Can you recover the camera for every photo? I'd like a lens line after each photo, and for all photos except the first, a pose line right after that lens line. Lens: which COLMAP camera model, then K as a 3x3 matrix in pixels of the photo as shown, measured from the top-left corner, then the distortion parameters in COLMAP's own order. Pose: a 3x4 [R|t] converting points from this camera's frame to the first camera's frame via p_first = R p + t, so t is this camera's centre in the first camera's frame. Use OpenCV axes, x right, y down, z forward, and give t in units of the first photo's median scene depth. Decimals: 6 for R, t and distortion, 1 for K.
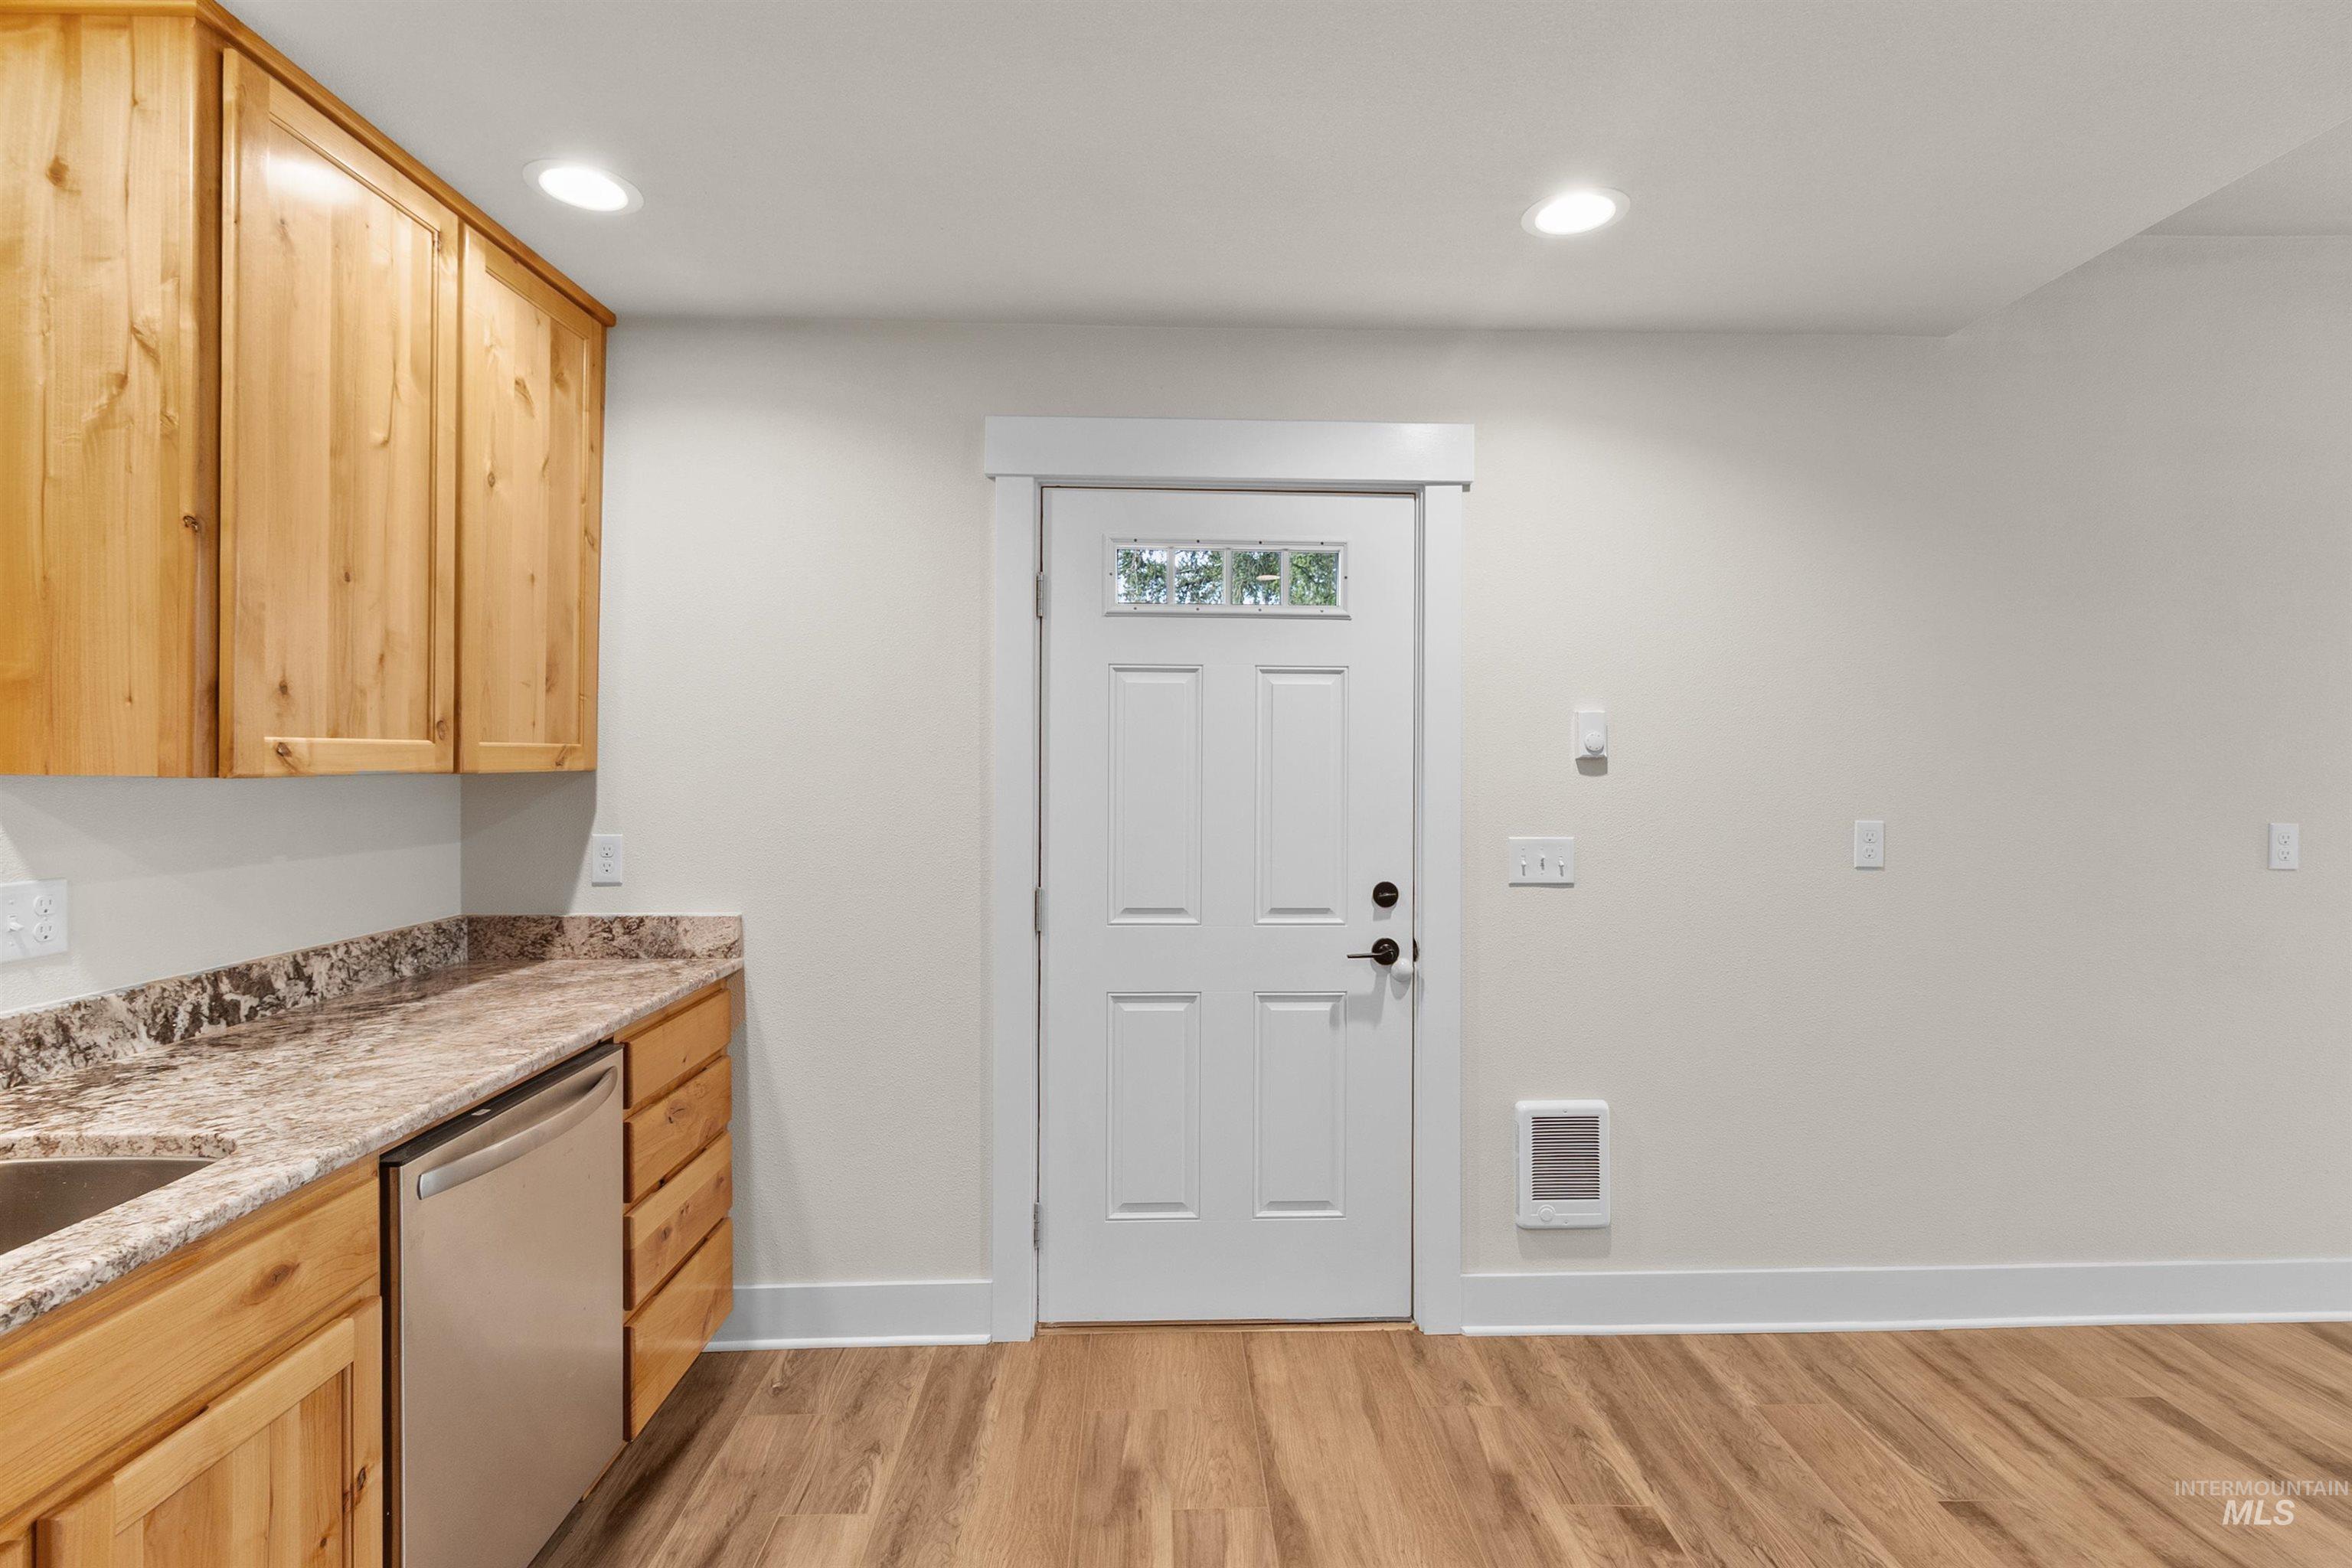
lens RADIAL K [[1090.3, 0, 1169.3], [0, 1090.3, 752.3], [0, 0, 1]] dist [0.008193, -0.000920]
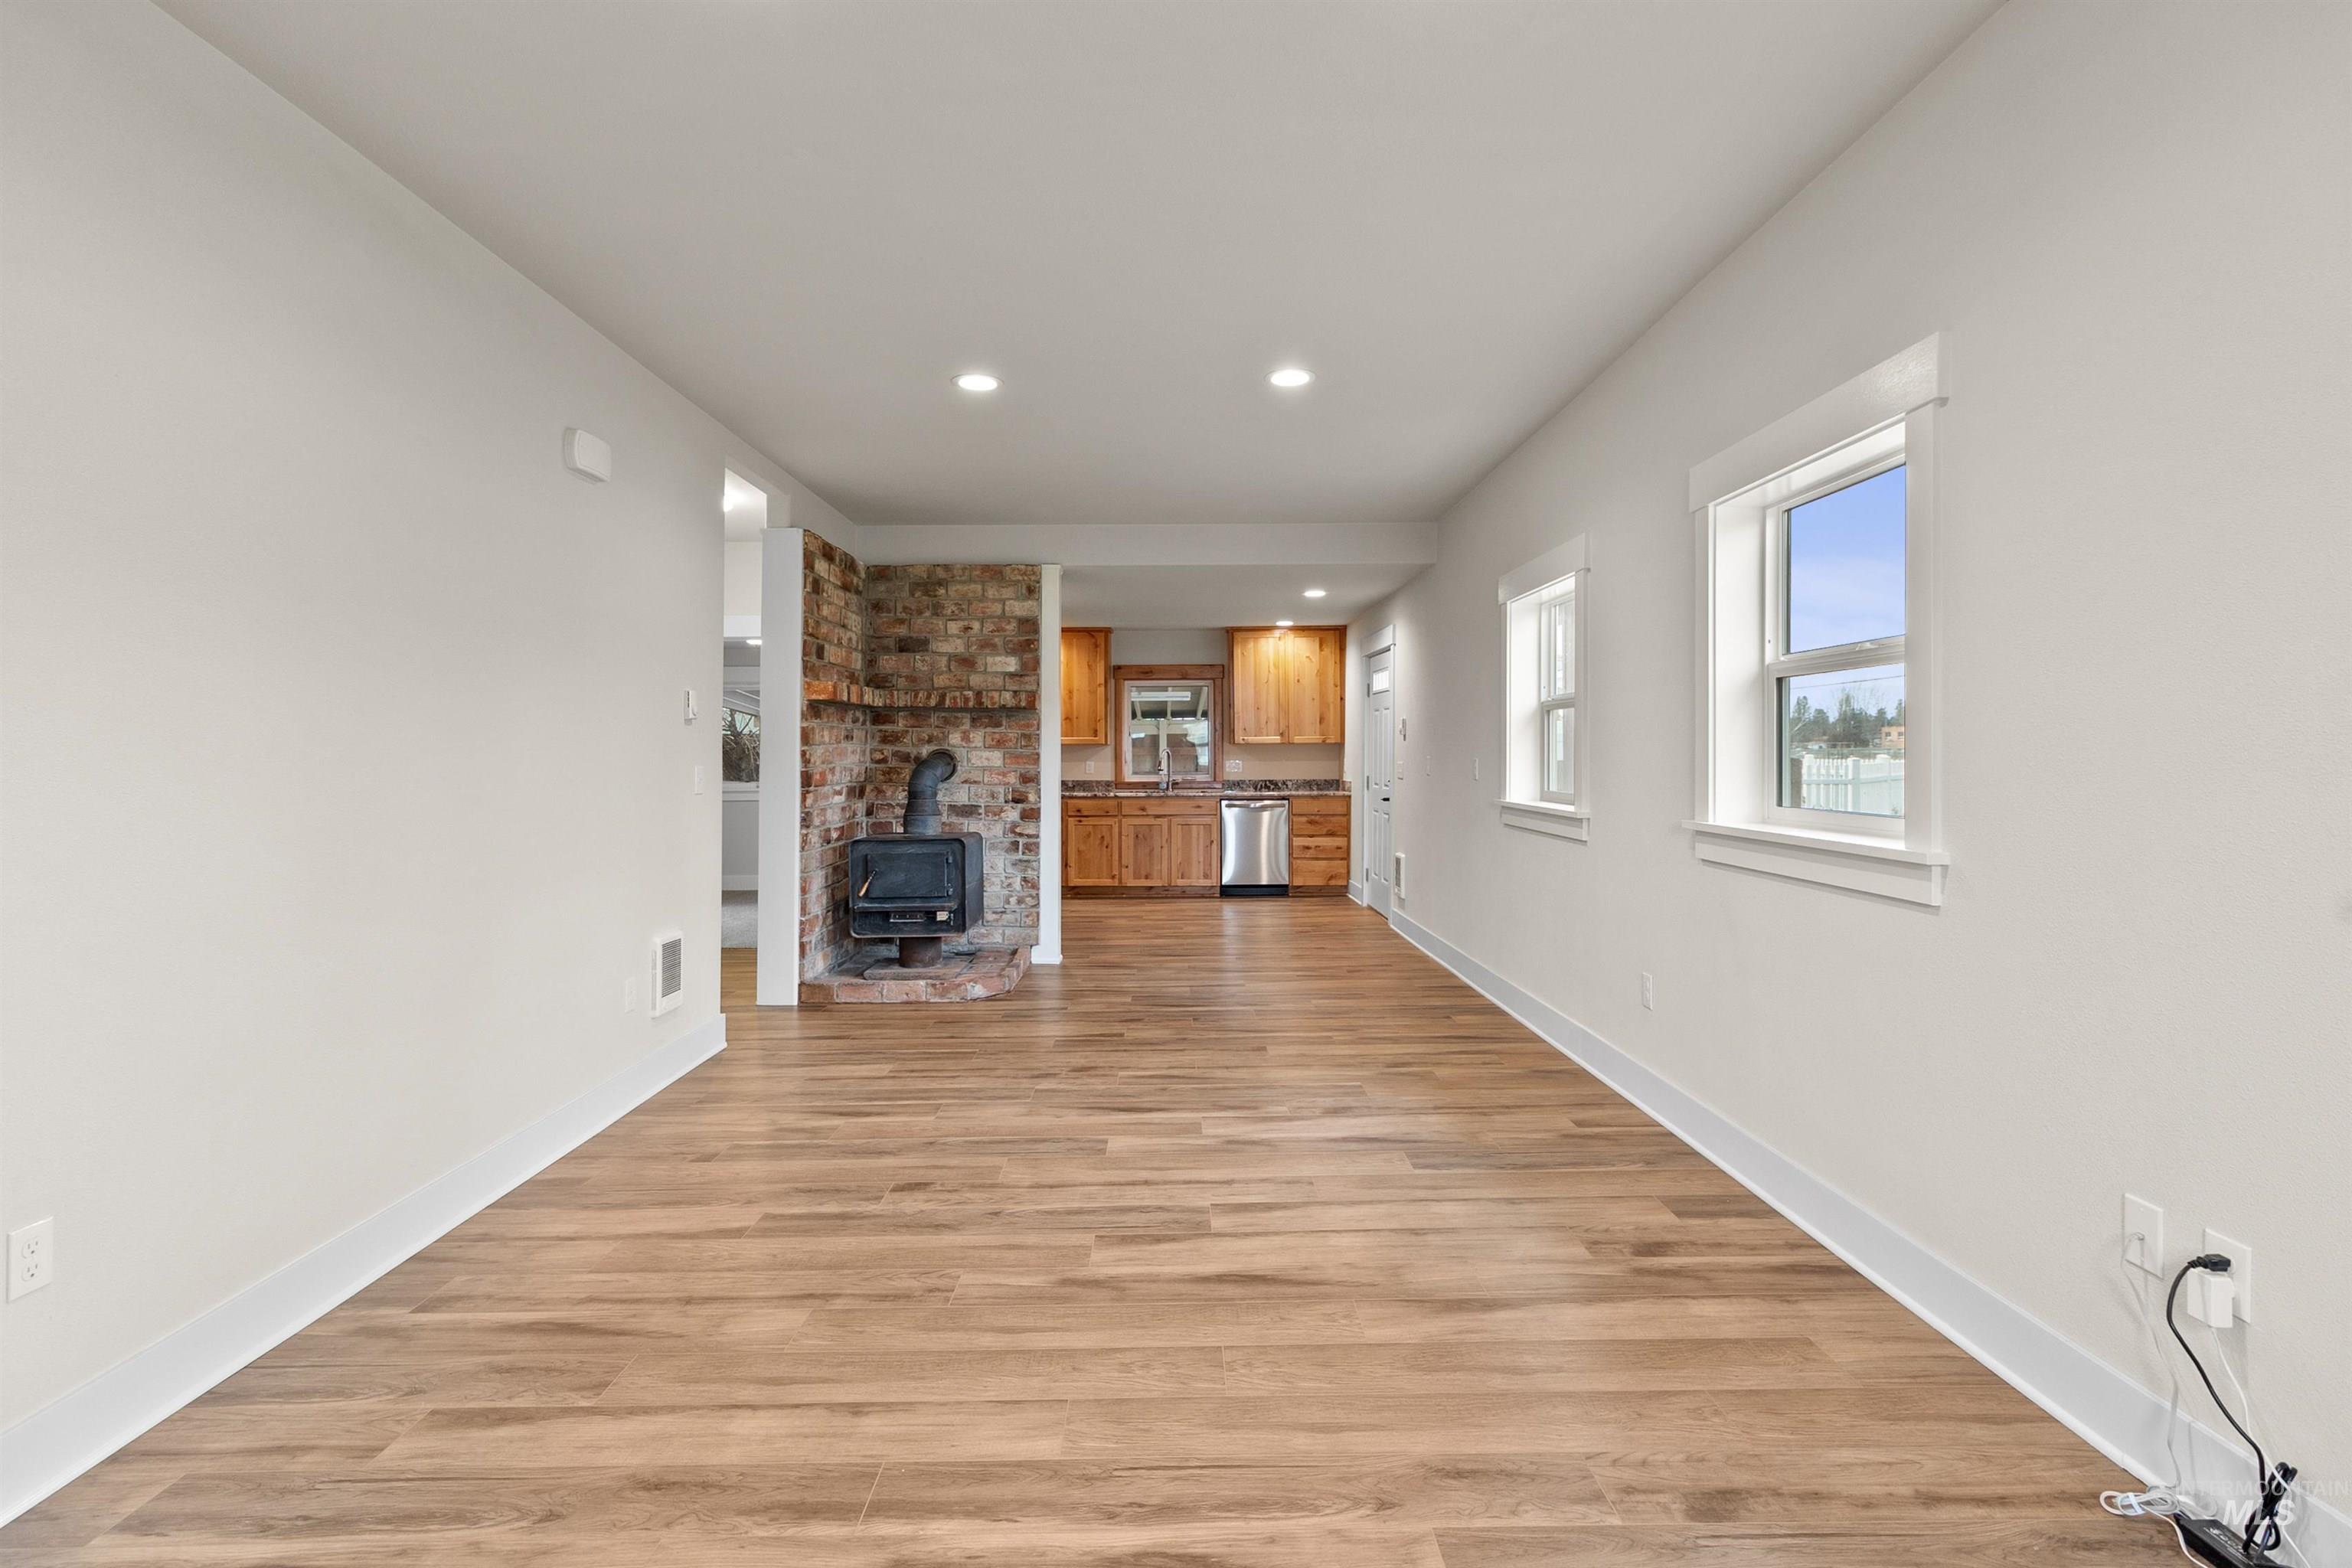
lens RADIAL K [[1083.0, 0, 1172.4], [0, 1083.0, 753.6], [0, 0, 1]] dist [0.004242, -0.000302]
pose [[-0.020320, -0.000956, -0.999793, 4.301462], [0.014653, 0.999892, -0.001254, 0.064816], [0.999686, -0.014675, -0.020304, 0.603720]]
